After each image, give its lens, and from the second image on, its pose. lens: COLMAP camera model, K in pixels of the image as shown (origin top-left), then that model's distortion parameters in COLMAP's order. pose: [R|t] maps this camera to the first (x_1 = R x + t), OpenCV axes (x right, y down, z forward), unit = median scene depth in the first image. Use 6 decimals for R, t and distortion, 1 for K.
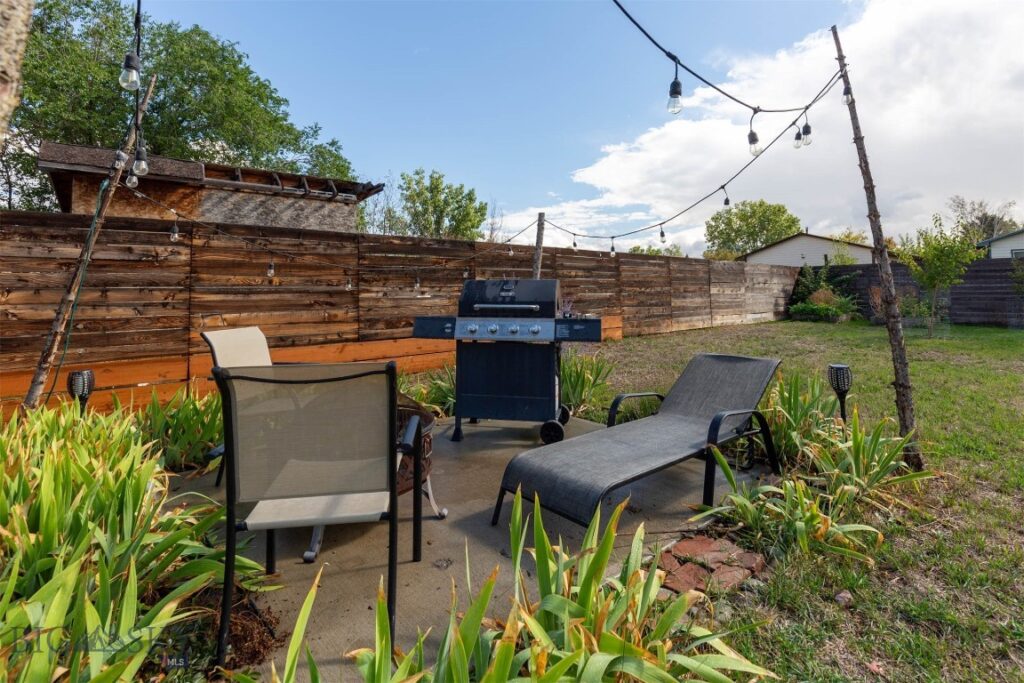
lens RADIAL K [[495.8, 0, 493.9], [0, 495.8, 260.6], [0, 0, 1]] dist [0.000067, -0.000205]
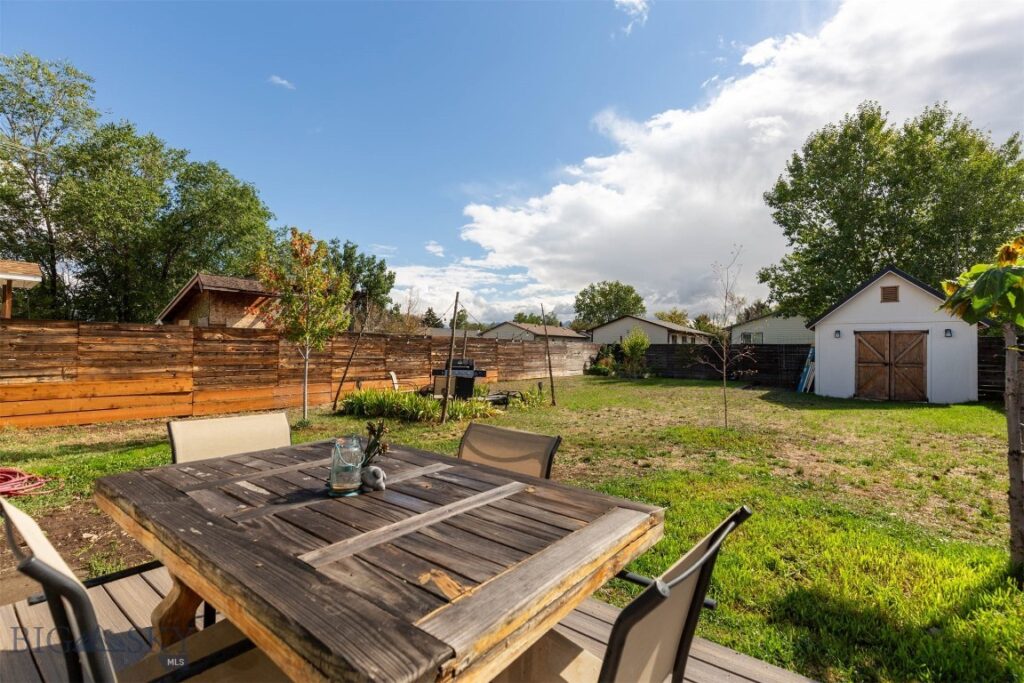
lens RADIAL K [[466.8, 0, 515.2], [0, 466.8, 336.8], [0, 0, 1]] dist [0.008020, -0.003833]
pose [[0.964364, 0.032502, 0.262576, -0.107890], [-0.042428, 0.998580, 0.032219, -0.055378], [-0.261156, -0.042212, 0.964373, -0.519604]]
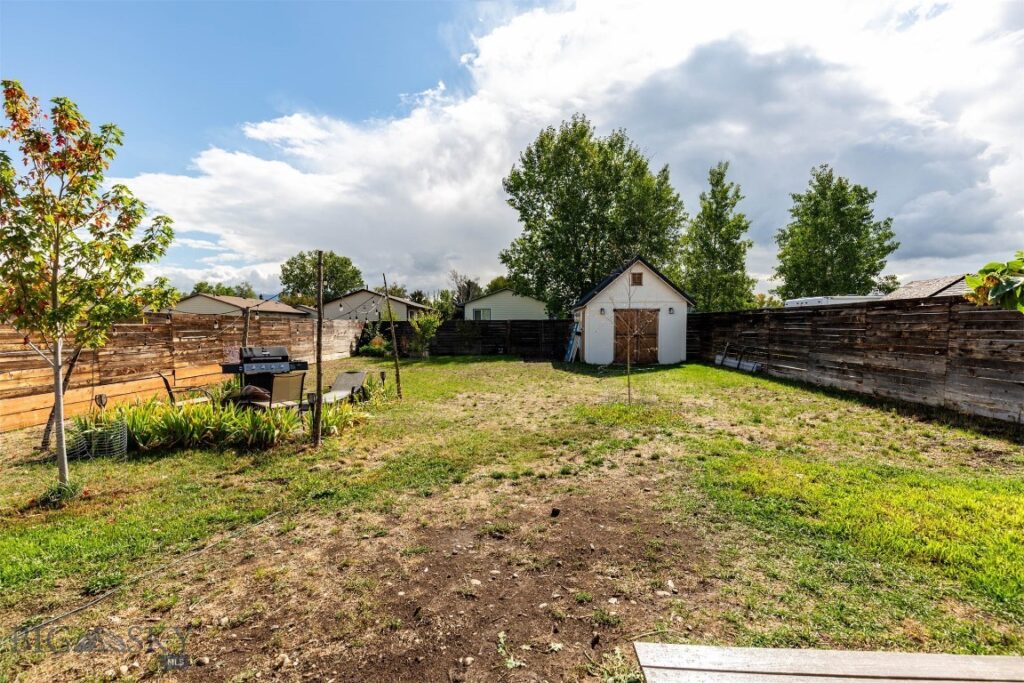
lens RADIAL K [[466.8, 0, 528.2], [0, 466.8, 356.1], [0, 0, 1]] dist [0.008020, -0.003833]
pose [[0.622602, -0.041716, 0.781426, -0.226577], [-0.052582, 0.994091, 0.094964, -0.048080], [-0.780770, -0.100214, 0.616729, -0.333739]]
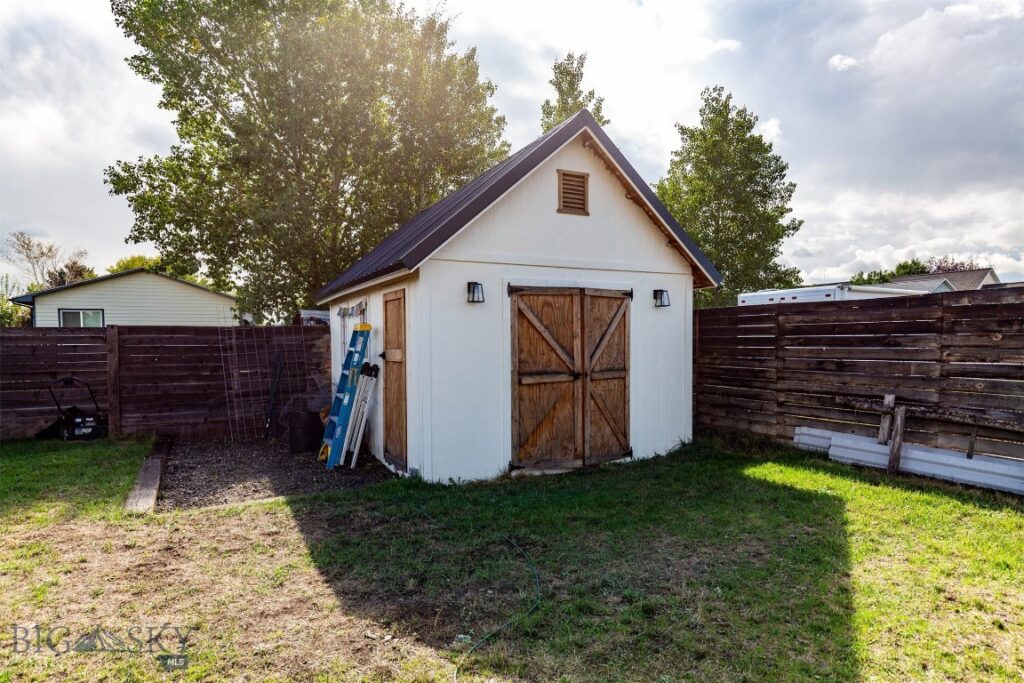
lens RADIAL K [[618.1, 0, 540.6], [0, 618.1, 372.1], [0, 0, 1]] dist [-0.002340, -0.002159]
pose [[0.168467, -0.041238, 0.984844, 0.377524], [-0.055582, 0.997137, 0.051260, -0.027664], [-0.984139, -0.063376, 0.165693, 0.126262]]
